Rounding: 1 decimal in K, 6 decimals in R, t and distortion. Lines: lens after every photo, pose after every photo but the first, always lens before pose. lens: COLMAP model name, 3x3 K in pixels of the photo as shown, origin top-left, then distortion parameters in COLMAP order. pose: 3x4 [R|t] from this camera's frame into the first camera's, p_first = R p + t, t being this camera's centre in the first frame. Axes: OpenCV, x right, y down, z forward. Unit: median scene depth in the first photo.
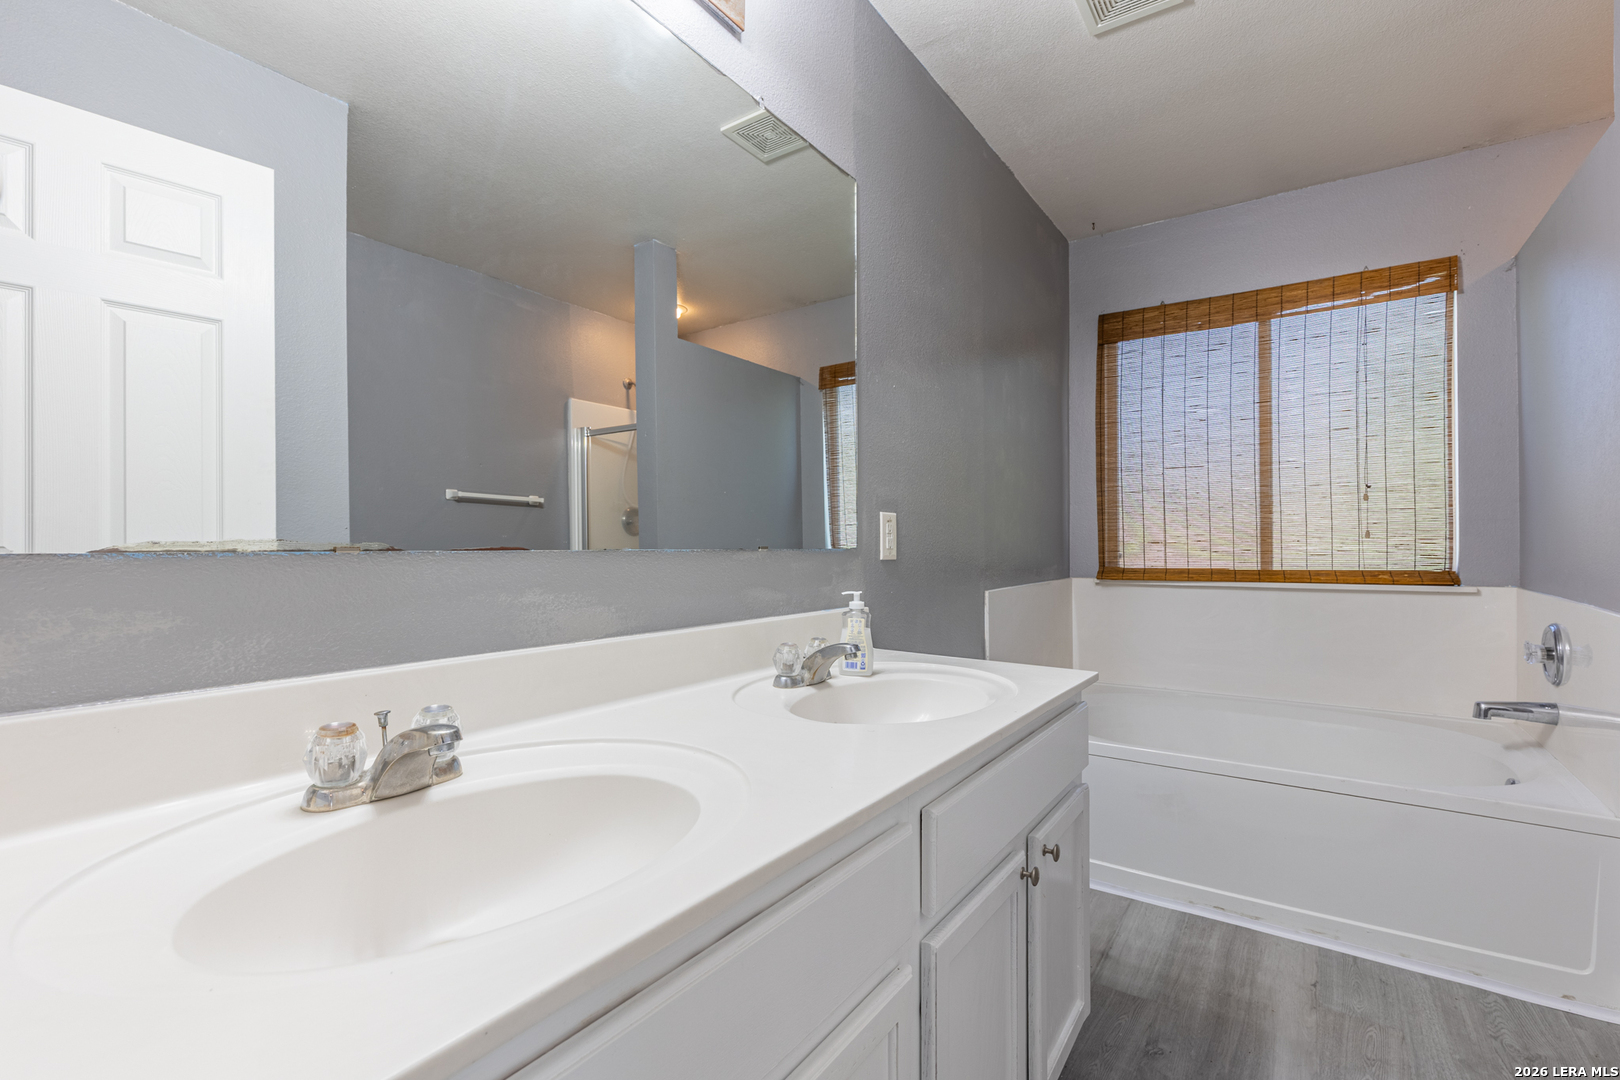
lens RADIAL K [[733.5, 0, 815.1], [0, 733.5, 534.8], [0, 0, 1]] dist [0.008318, -0.000640]
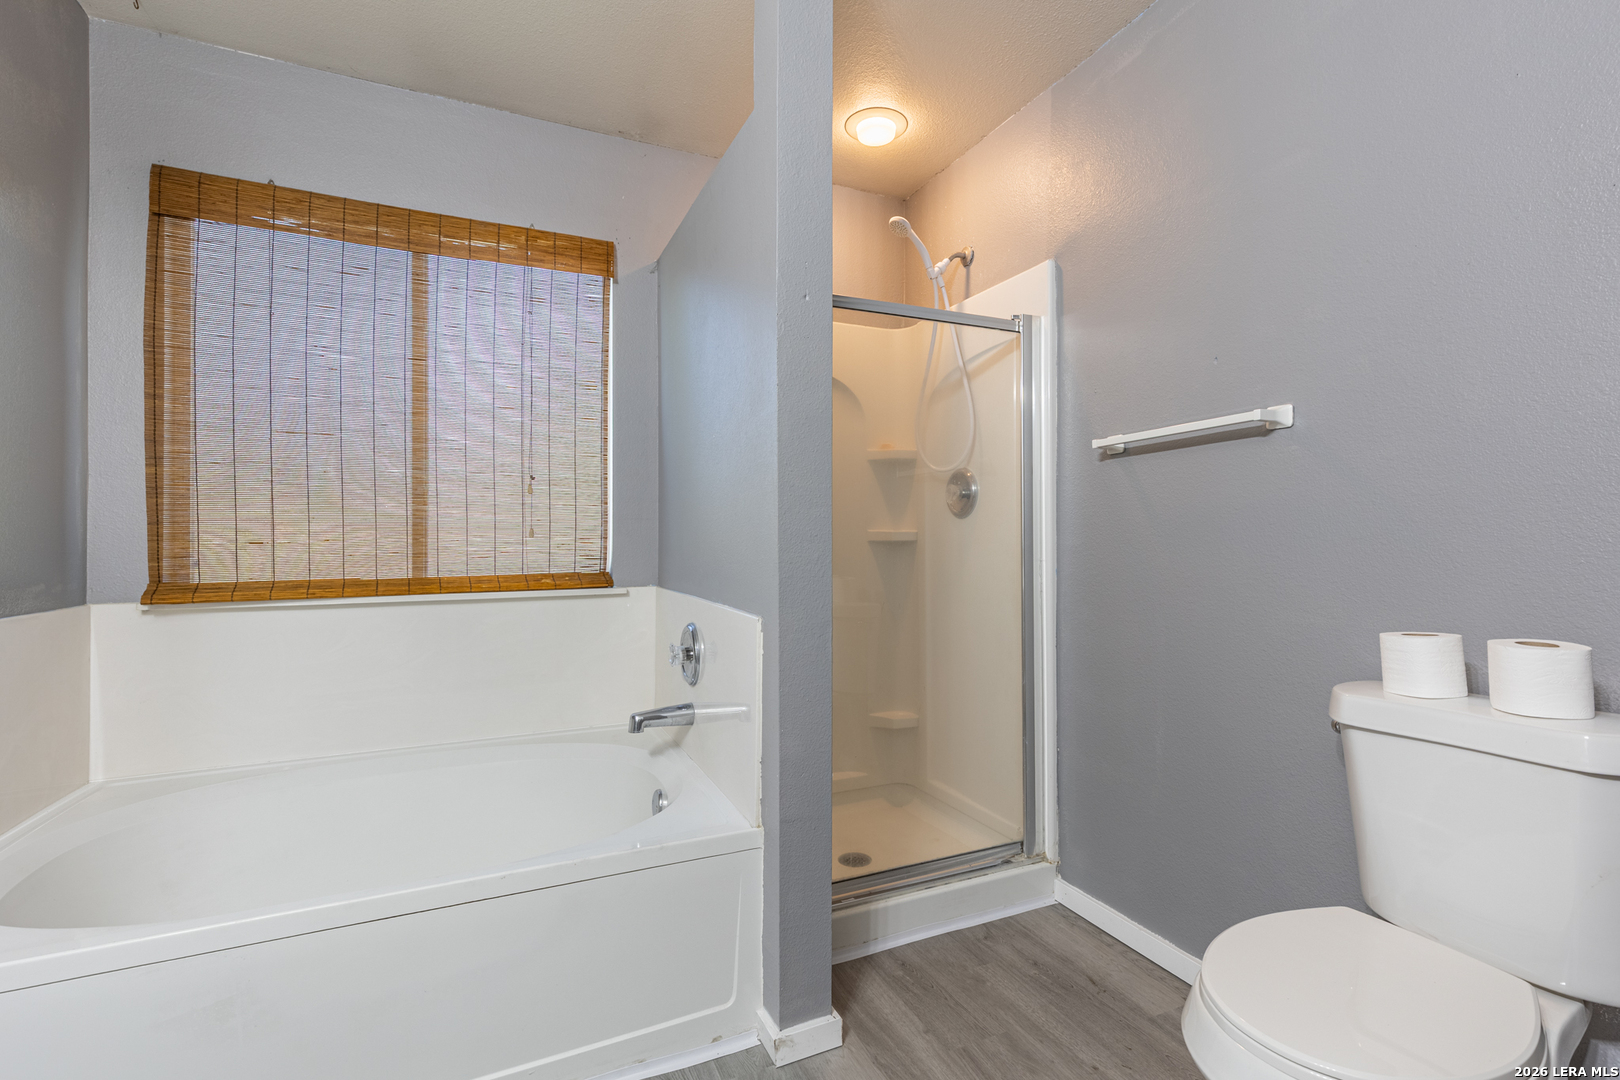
lens RADIAL K [[733.5, 0, 815.1], [0, 733.5, 534.8], [0, 0, 1]] dist [0.008318, -0.000640]
pose [[0.522338, 0.008983, 0.852691, 0.177187], [-0.007755, 0.999953, -0.005783, 0.003942], [-0.852703, -0.003592, 0.522383, 0.250052]]
